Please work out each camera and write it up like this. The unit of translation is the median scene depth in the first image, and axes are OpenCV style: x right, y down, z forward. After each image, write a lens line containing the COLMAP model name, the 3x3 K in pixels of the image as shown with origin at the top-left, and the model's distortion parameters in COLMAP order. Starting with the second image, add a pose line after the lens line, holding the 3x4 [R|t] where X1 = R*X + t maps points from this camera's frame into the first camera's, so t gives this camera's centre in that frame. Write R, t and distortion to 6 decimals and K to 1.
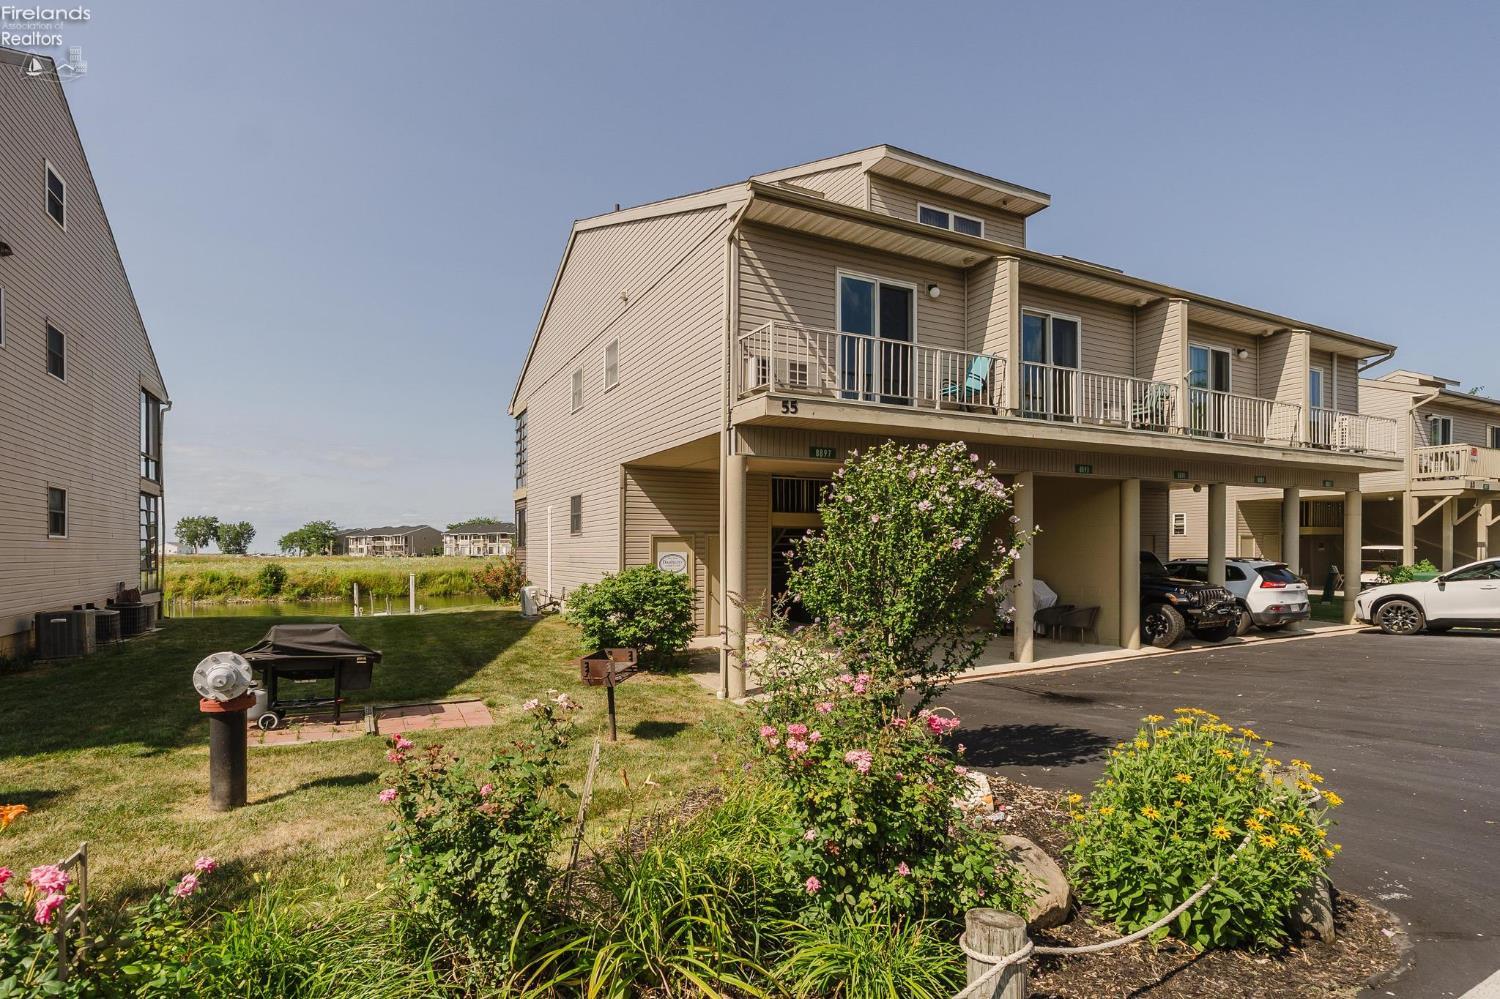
lens RADIAL K [[743.3, 0, 751.7], [0, 743.3, 536.8], [0, 0, 1]] dist [-0.004861, -0.001164]
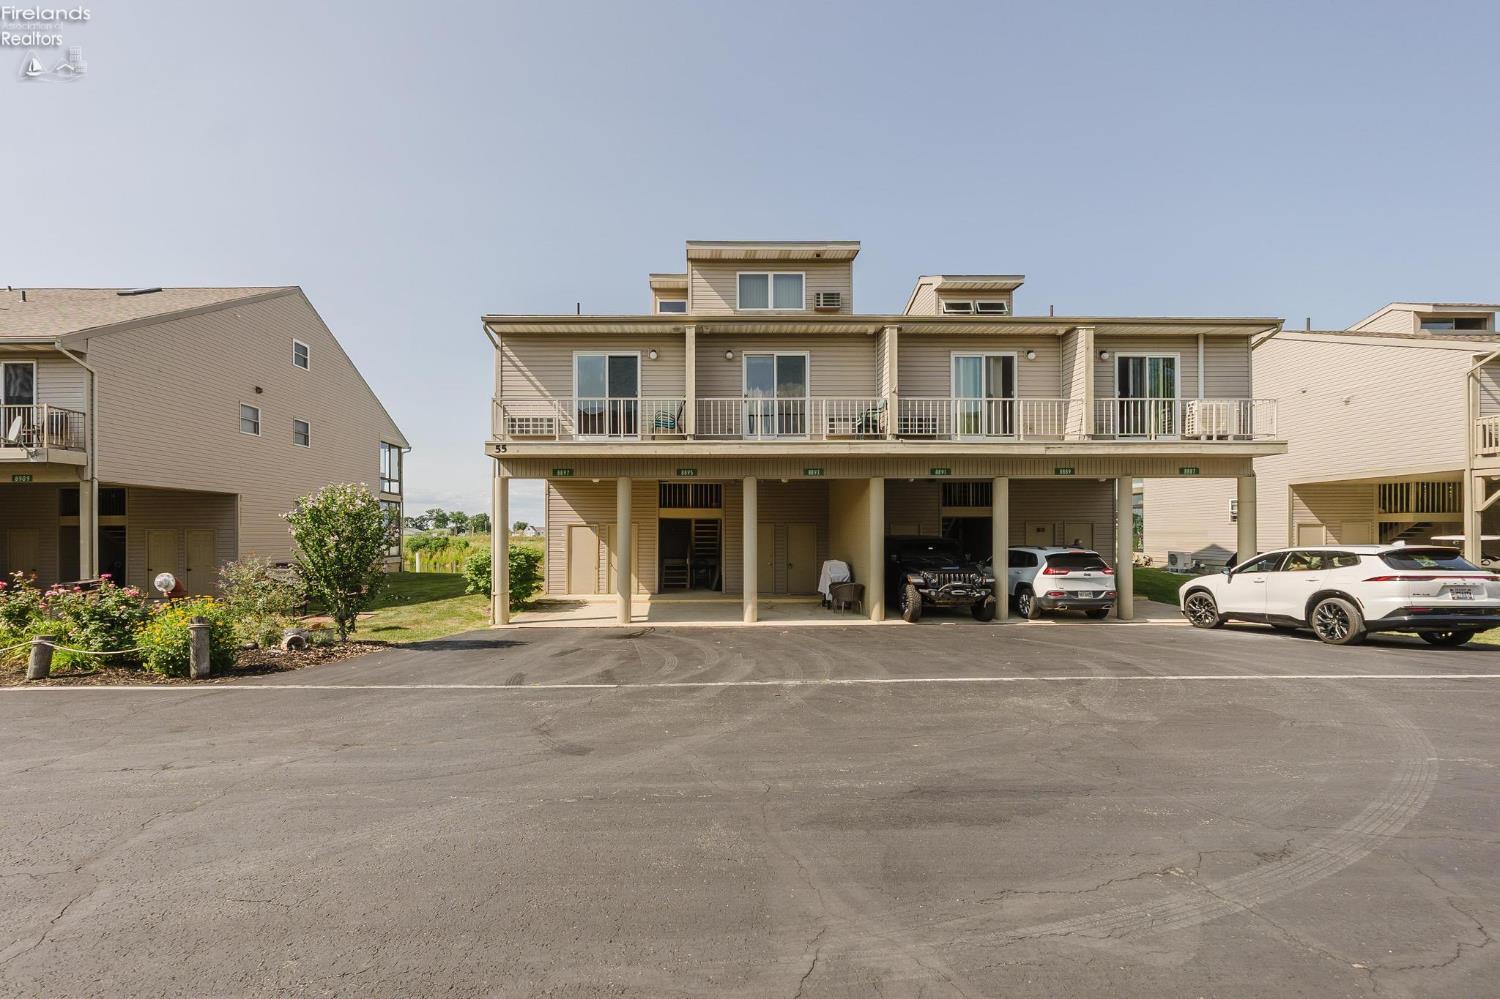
lens RADIAL K [[651.5, 0, 713.2], [0, 651.5, 522.0], [0, 0, 1]] dist [-0.006956, -0.000608]
pose [[0.888387, -0.001466, -0.459093, 0.950606], [0.001086, 0.999999, -0.001092, -0.007241], [0.459094, 0.000472, 0.888387, -0.061020]]
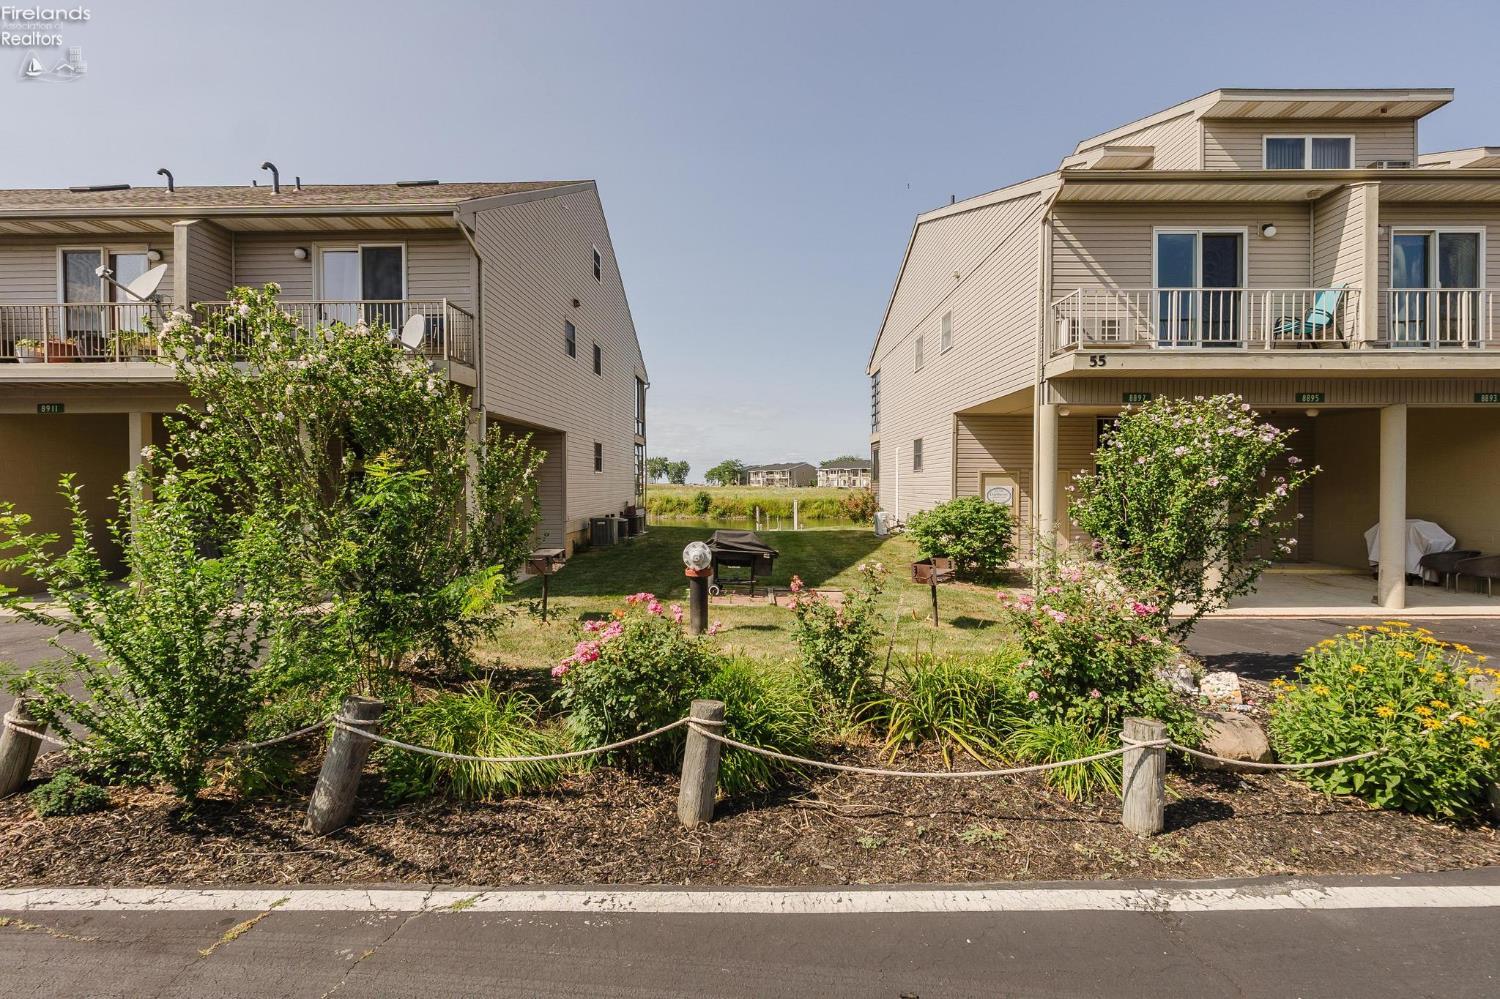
lens RADIAL K [[651.5, 0, 744.7], [0, 651.5, 476.5], [0, 0, 1]] dist [-0.006956, -0.000608]
pose [[0.875302, 0.004396, -0.483556, 0.049850], [-0.000689, 0.999969, 0.007843, -0.002801], [0.483576, -0.006532, 0.875278, -0.120890]]
